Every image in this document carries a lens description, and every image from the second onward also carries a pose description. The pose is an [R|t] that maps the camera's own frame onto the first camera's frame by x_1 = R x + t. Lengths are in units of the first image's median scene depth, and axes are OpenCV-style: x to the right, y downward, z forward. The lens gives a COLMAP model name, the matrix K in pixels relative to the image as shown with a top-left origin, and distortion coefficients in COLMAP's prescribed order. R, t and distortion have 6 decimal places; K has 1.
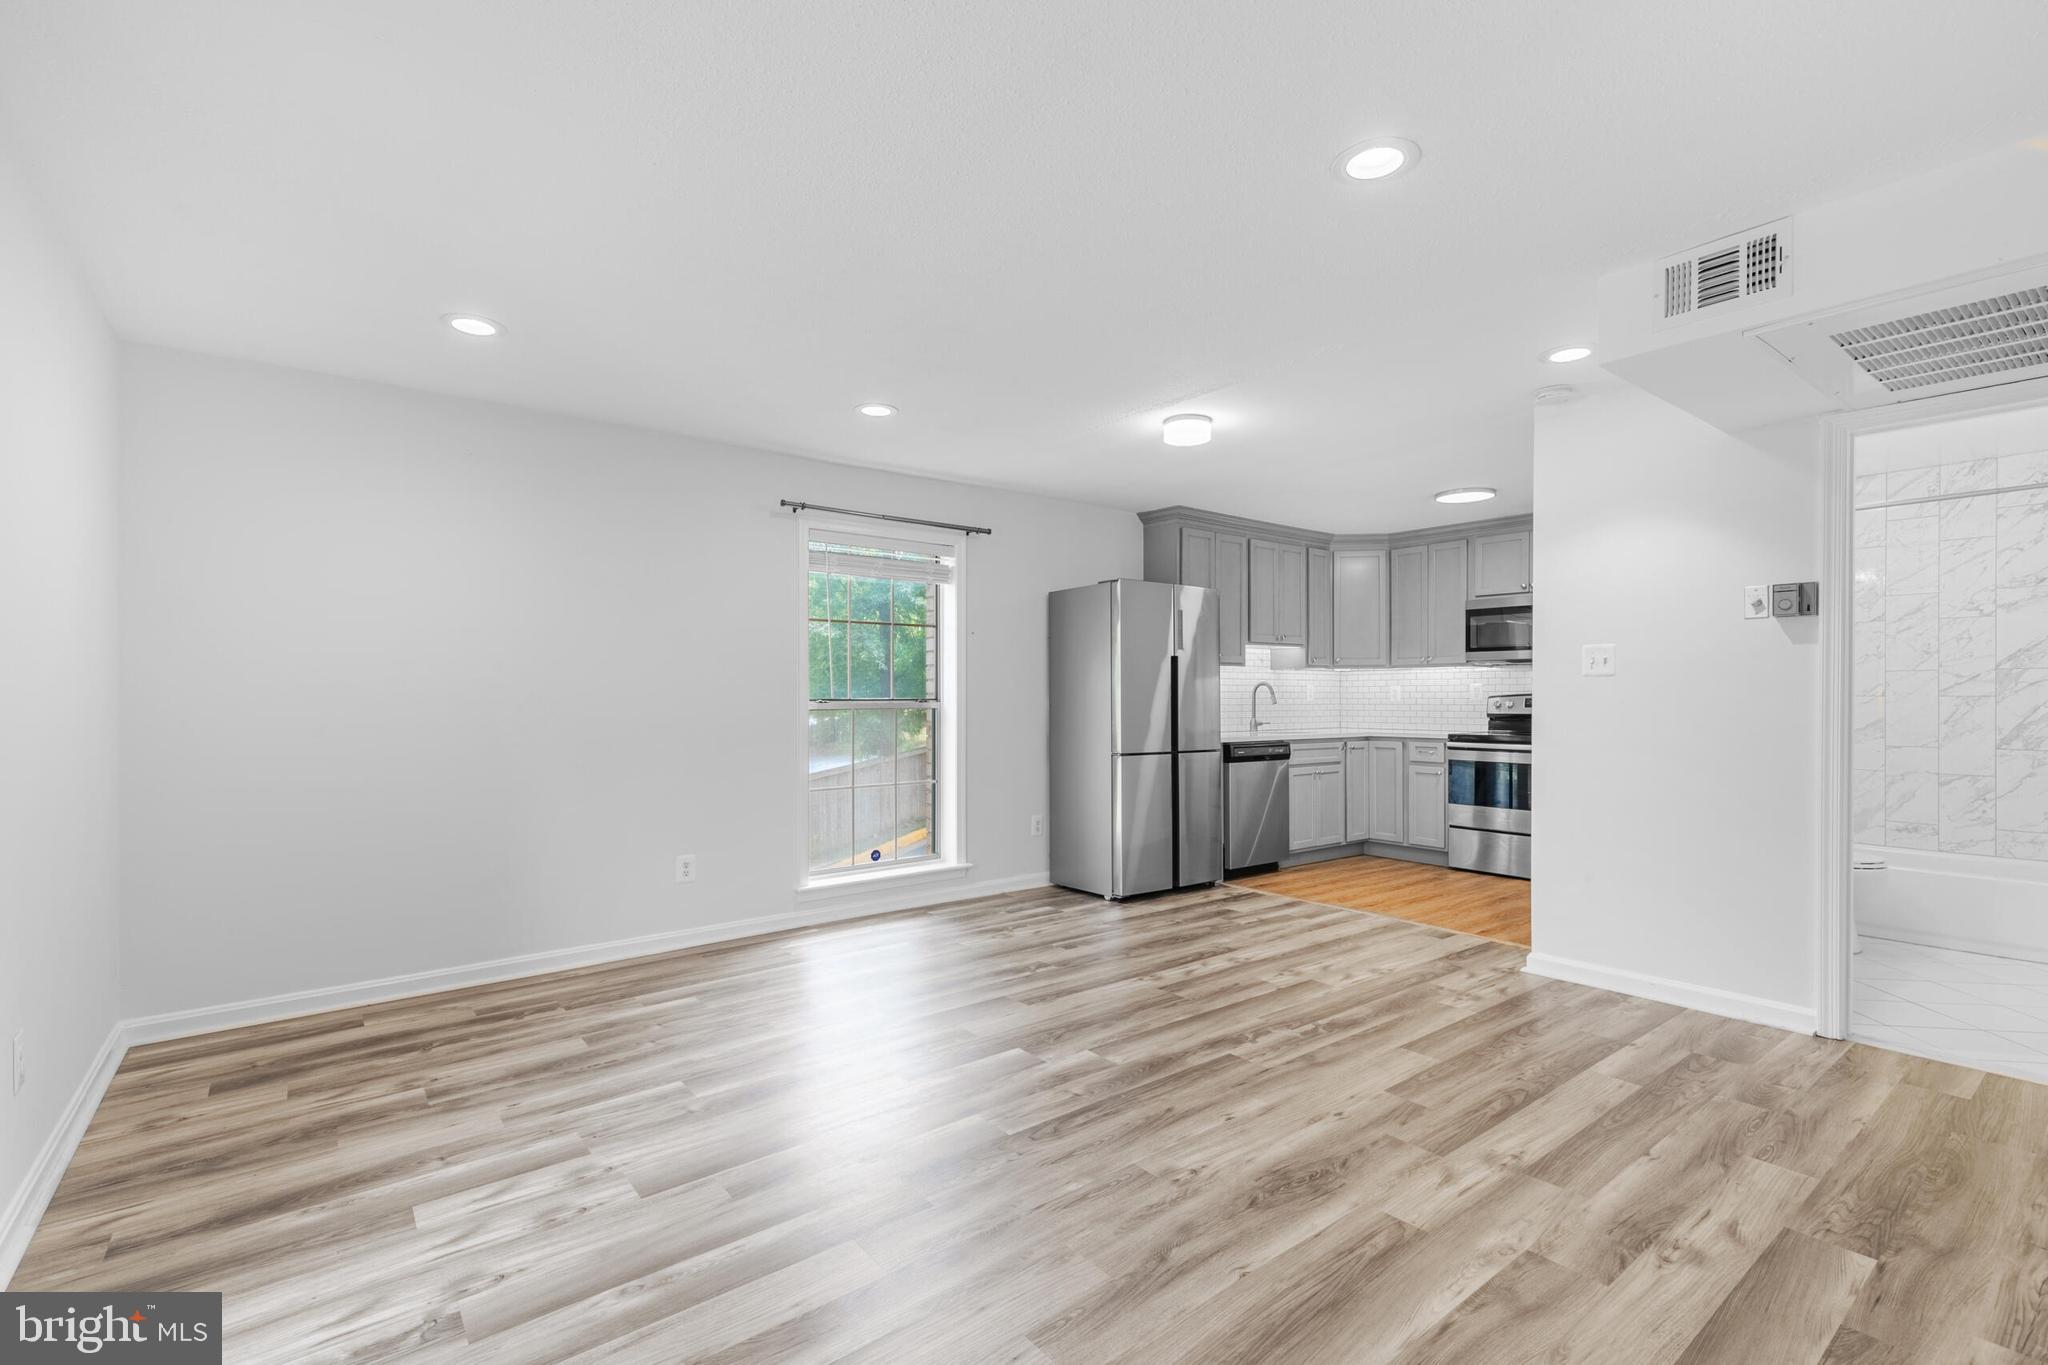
lens RADIAL K [[917.3, 0, 1018.3], [0, 917.3, 694.6], [0, 0, 1]] dist [0.011906, -0.003648]
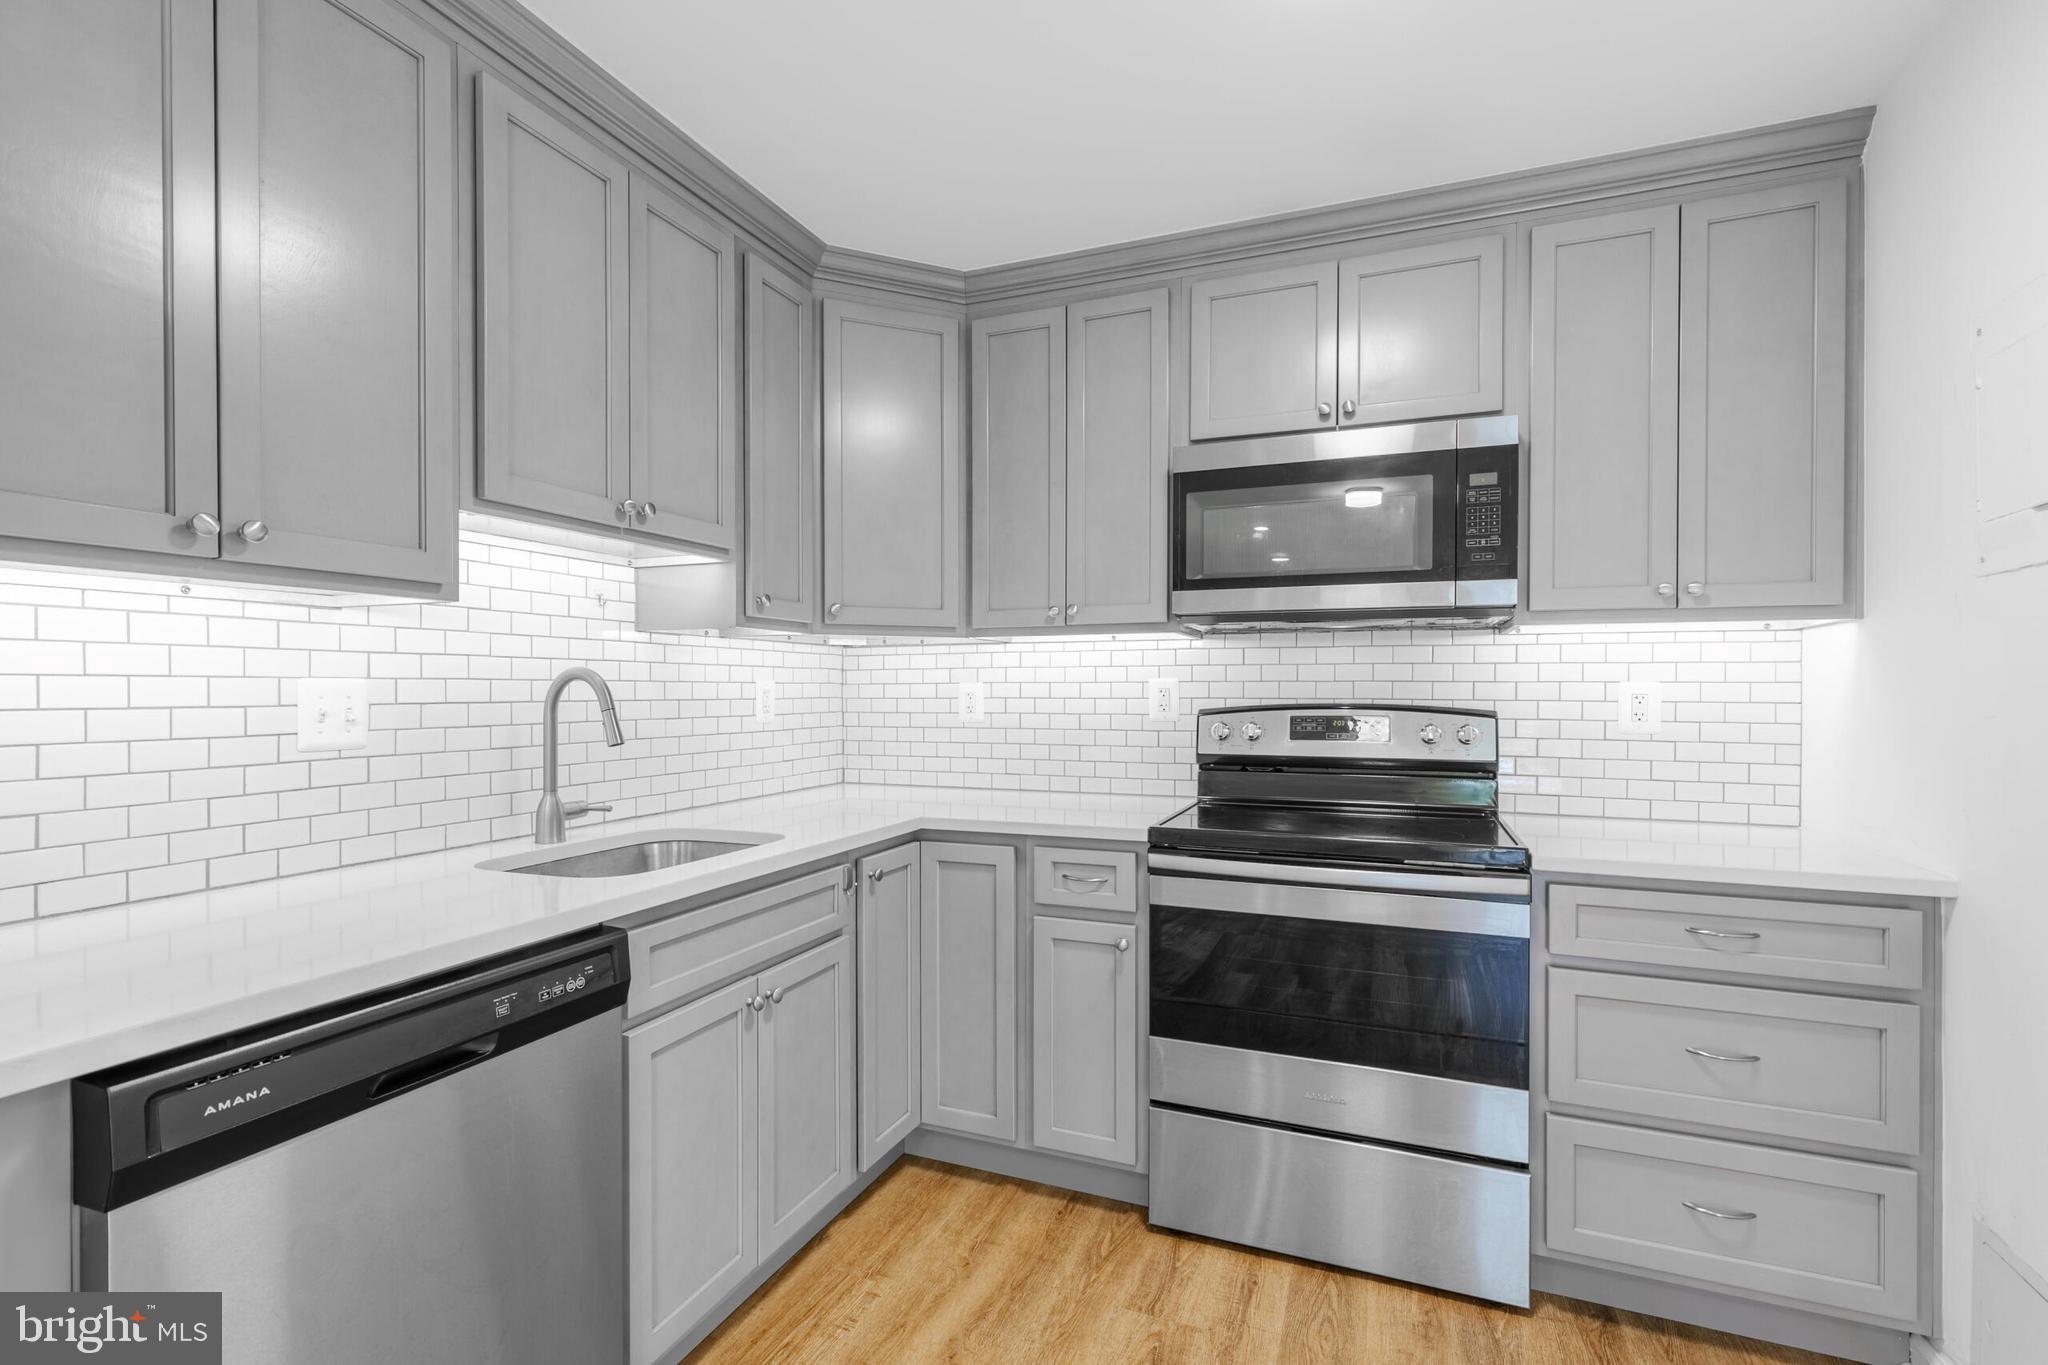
lens RADIAL K [[917.3, 0, 1022.5], [0, 917.3, 691.7], [0, 0, 1]] dist [0.011906, -0.003648]
pose [[0.865524, -0.000962, 0.500867, 0.386174], [-0.001898, 0.999985, 0.005201, -0.012796], [-0.500865, -0.005452, 0.865509, 1.089422]]
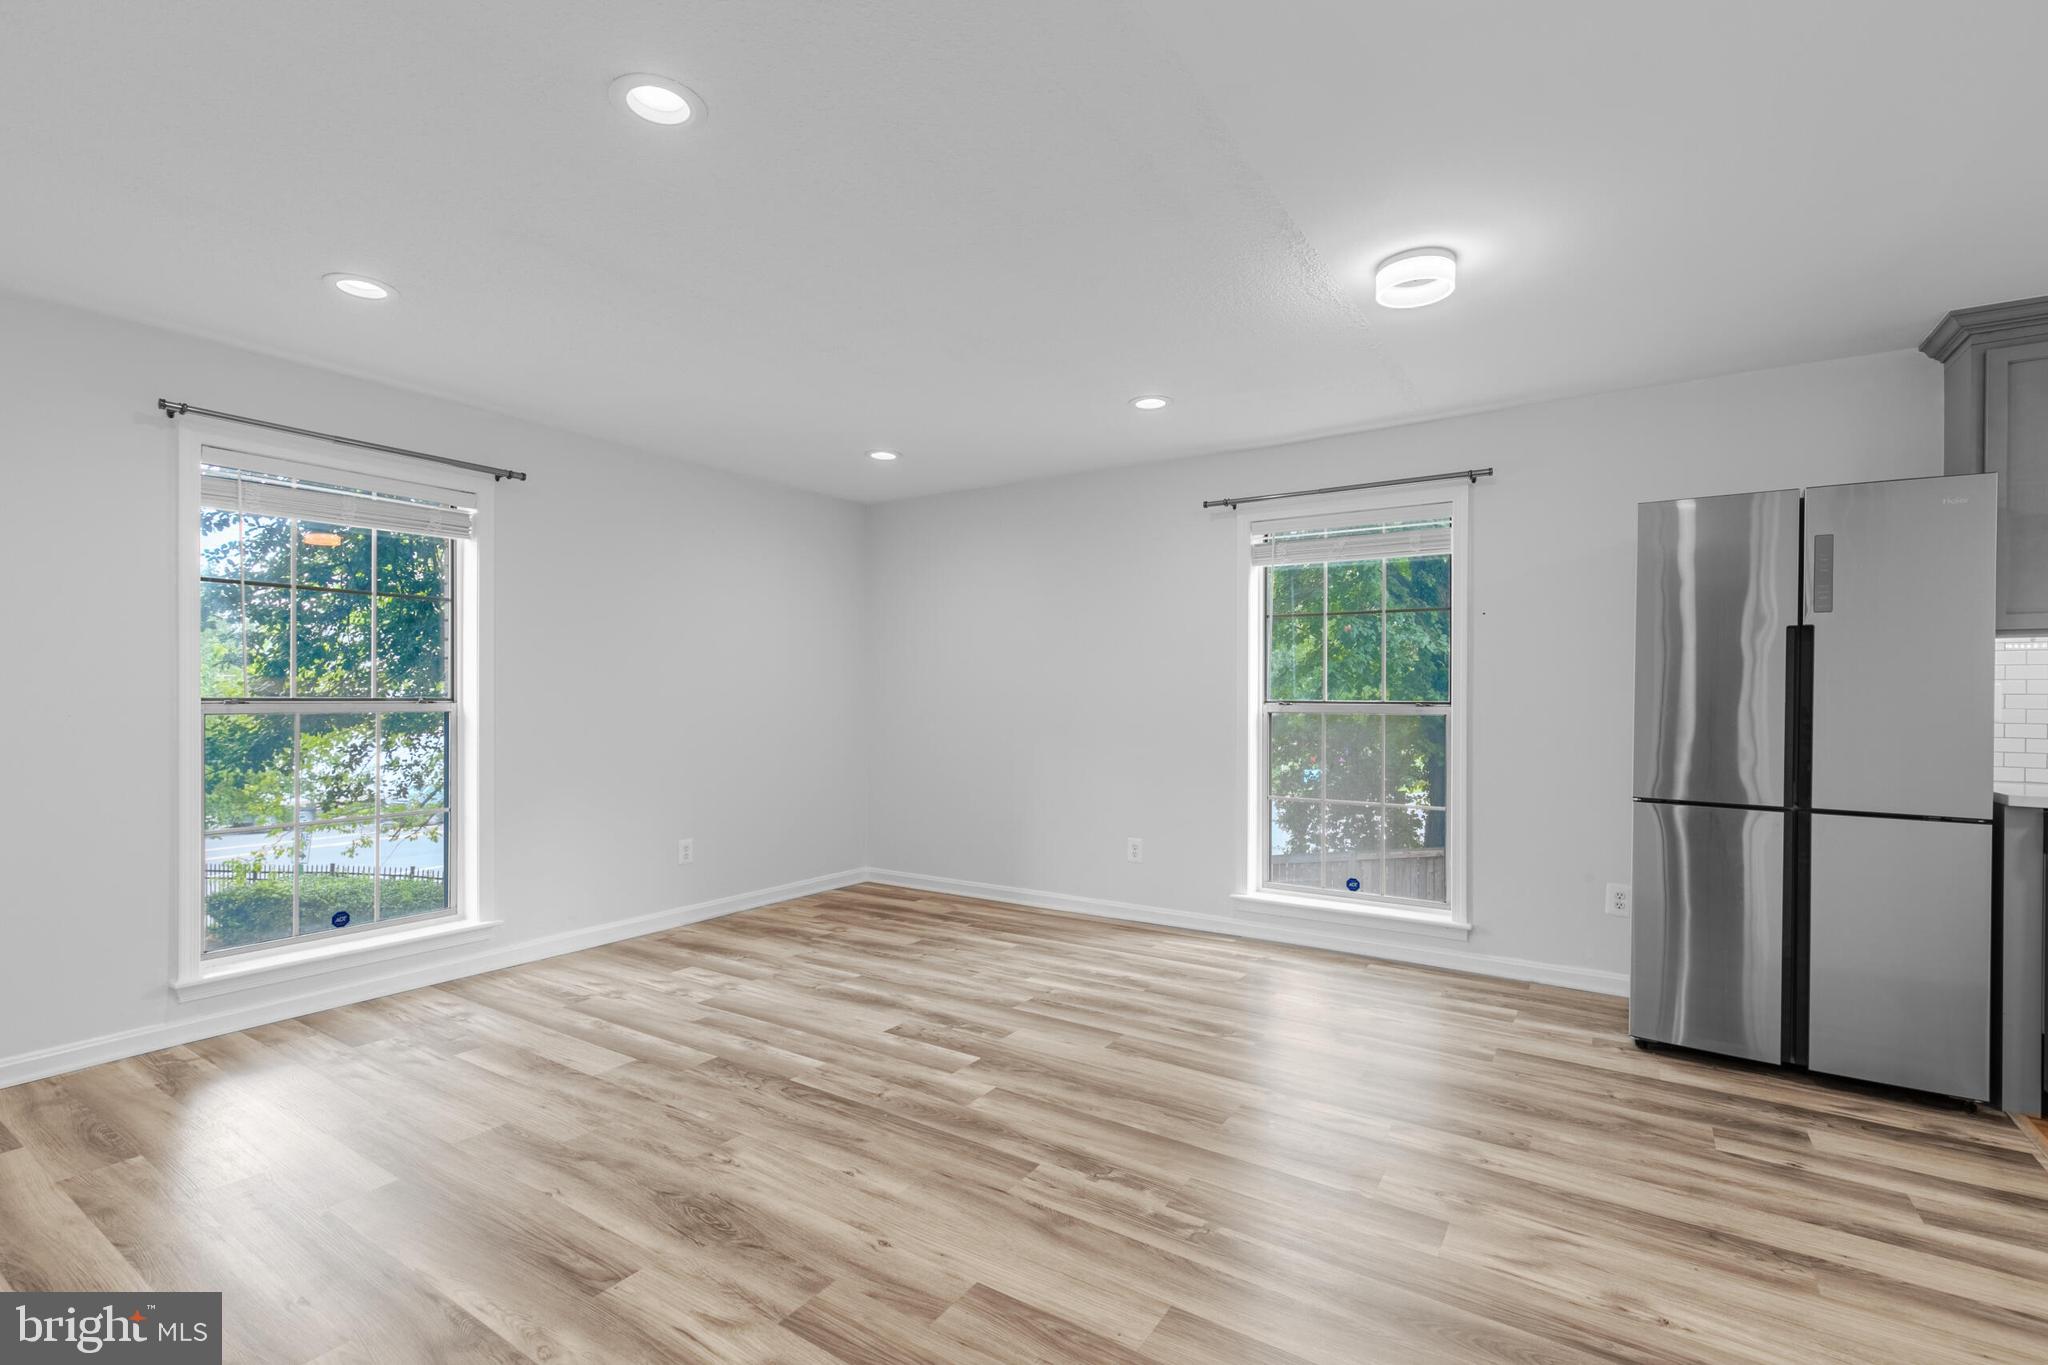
lens RADIAL K [[917.3, 0, 1019.7], [0, 917.3, 697.7], [0, 0, 1]] dist [0.011906, -0.003648]
pose [[0.318638, 0.005962, -0.947858, 0.675159], [-0.003326, 0.999981, 0.005172, -0.002812], [0.947871, 0.001505, 0.318651, 0.523842]]
